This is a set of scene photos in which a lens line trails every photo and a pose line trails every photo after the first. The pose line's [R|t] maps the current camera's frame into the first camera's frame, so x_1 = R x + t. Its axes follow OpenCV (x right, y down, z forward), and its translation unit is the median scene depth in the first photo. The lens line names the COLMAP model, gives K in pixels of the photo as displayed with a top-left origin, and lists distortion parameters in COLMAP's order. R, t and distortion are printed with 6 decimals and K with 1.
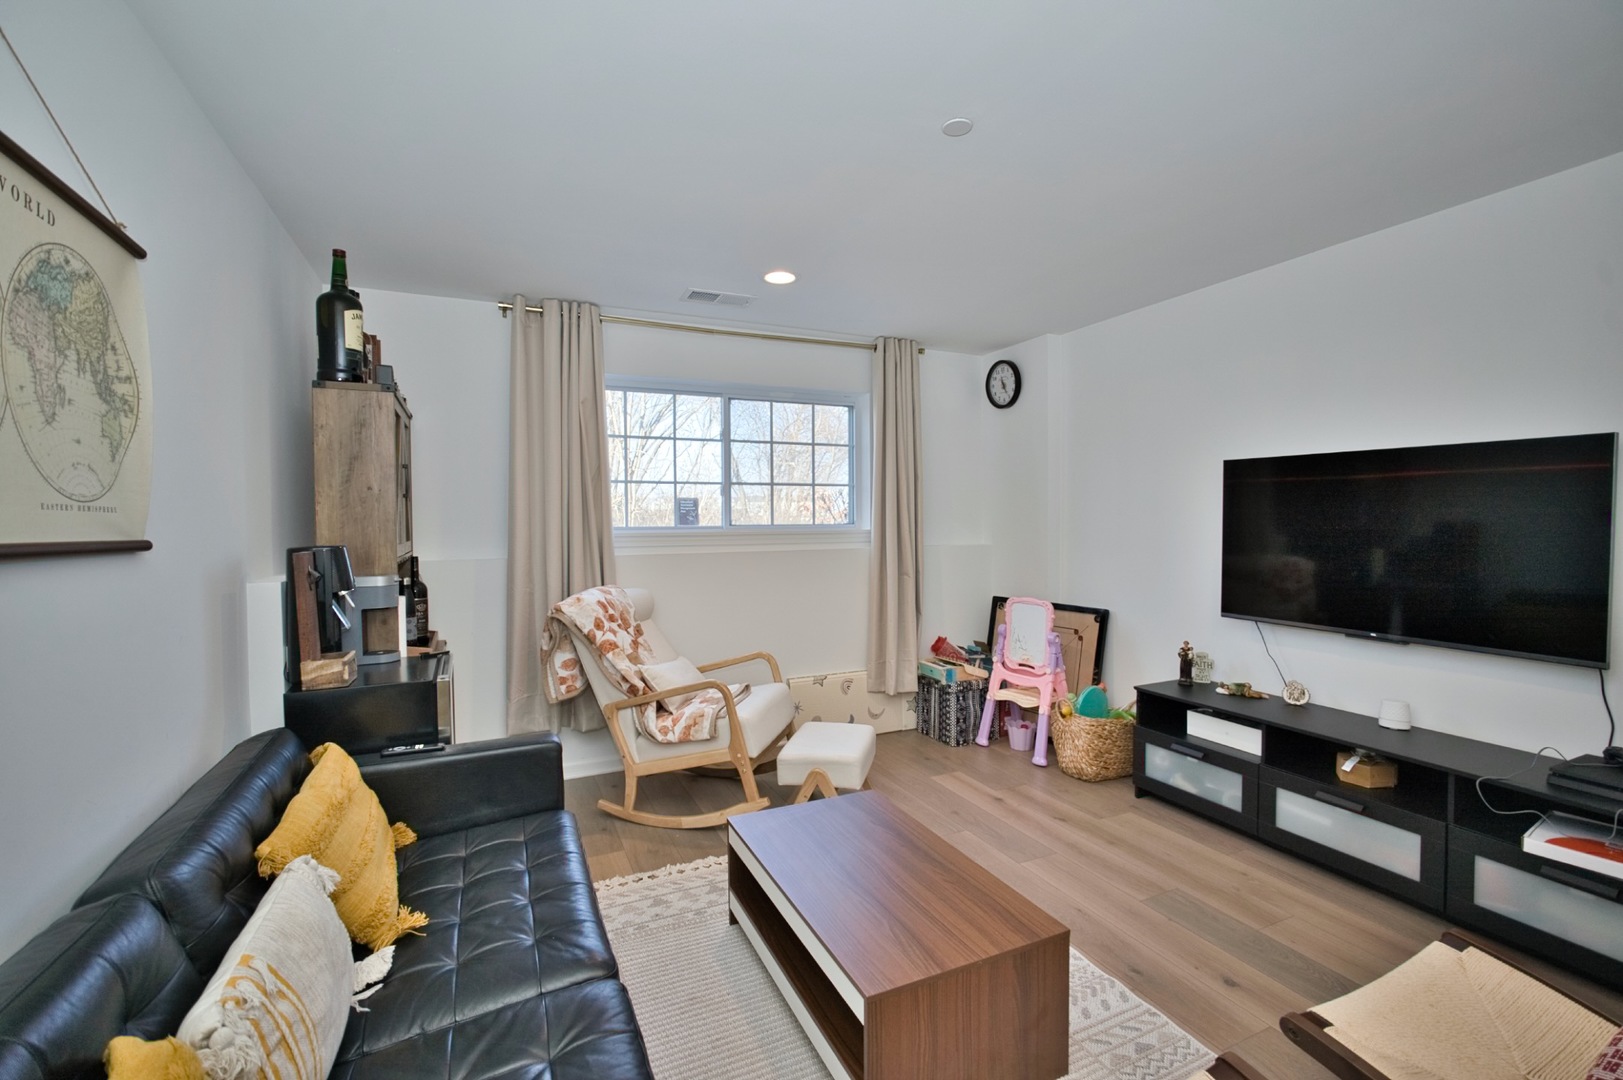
lens RADIAL K [[705.0, 0, 811.5], [0, 705.0, 540.0], [0, 0, 1]] dist [0.001487, 0.000607]
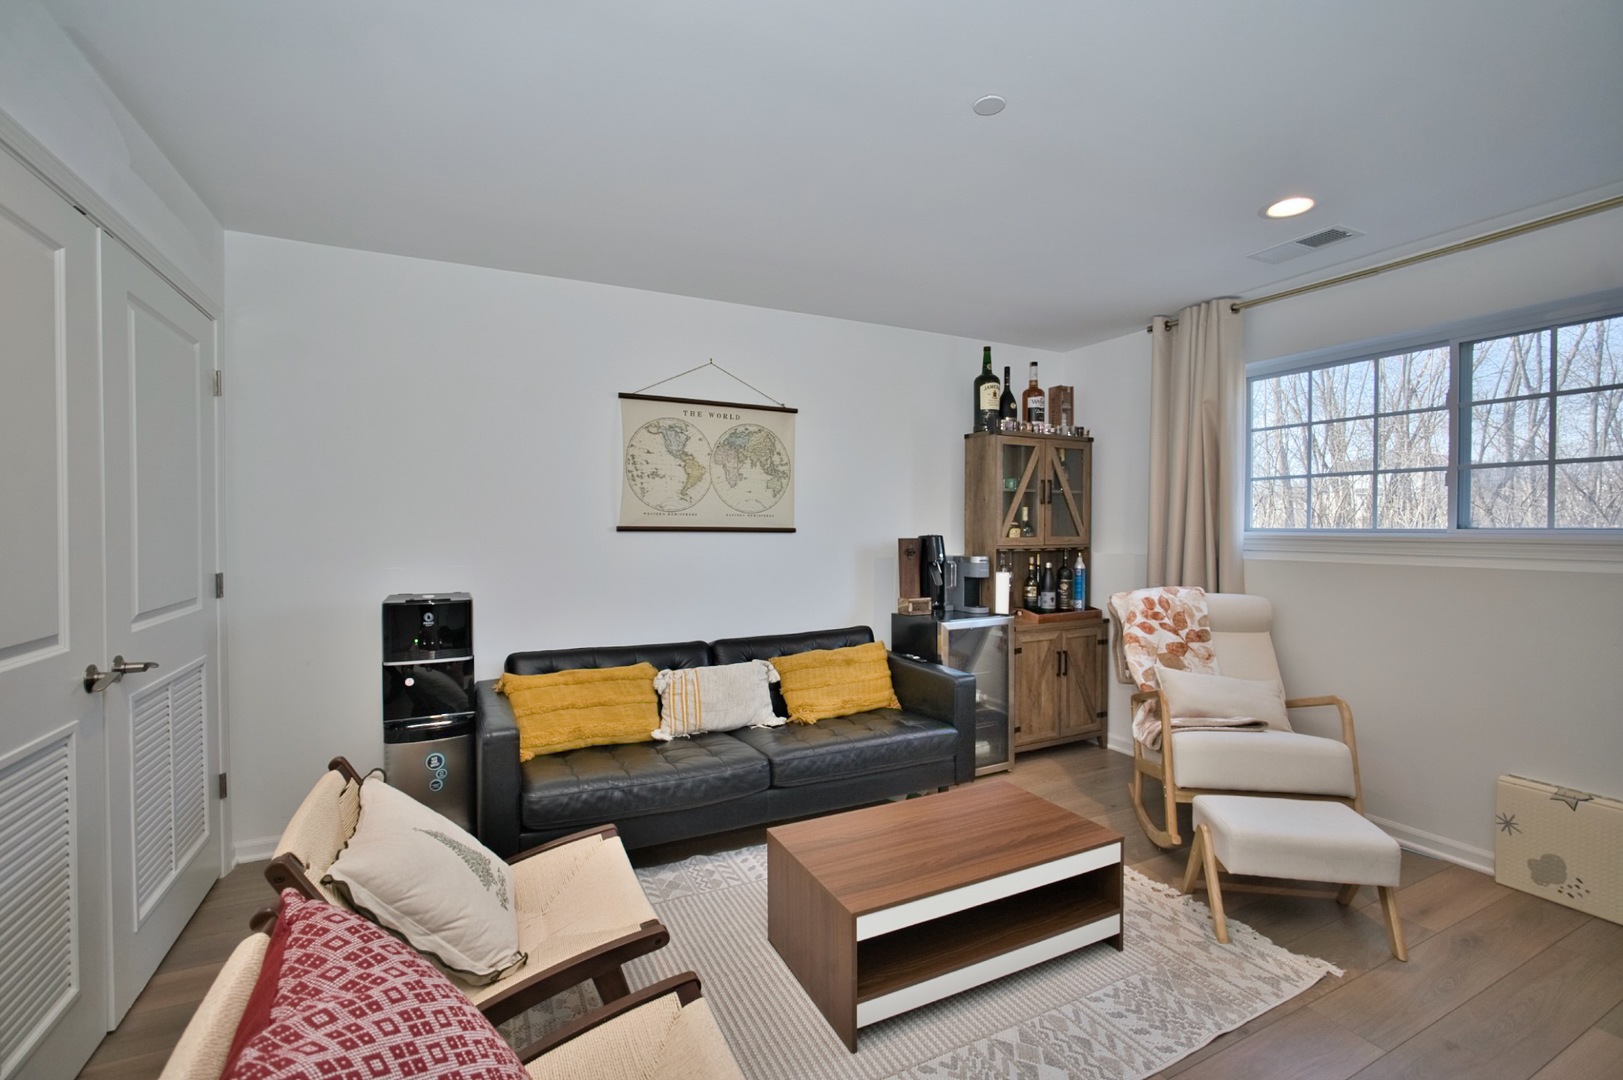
lens RADIAL K [[705.0, 0, 811.5], [0, 705.0, 540.0], [0, 0, 1]] dist [0.001487, 0.000607]
pose [[0.047486, 0.030089, -0.998419, 0.875081], [-0.028851, 0.999170, 0.028740, -0.017893], [0.998455, 0.027441, 0.048315, 0.550157]]
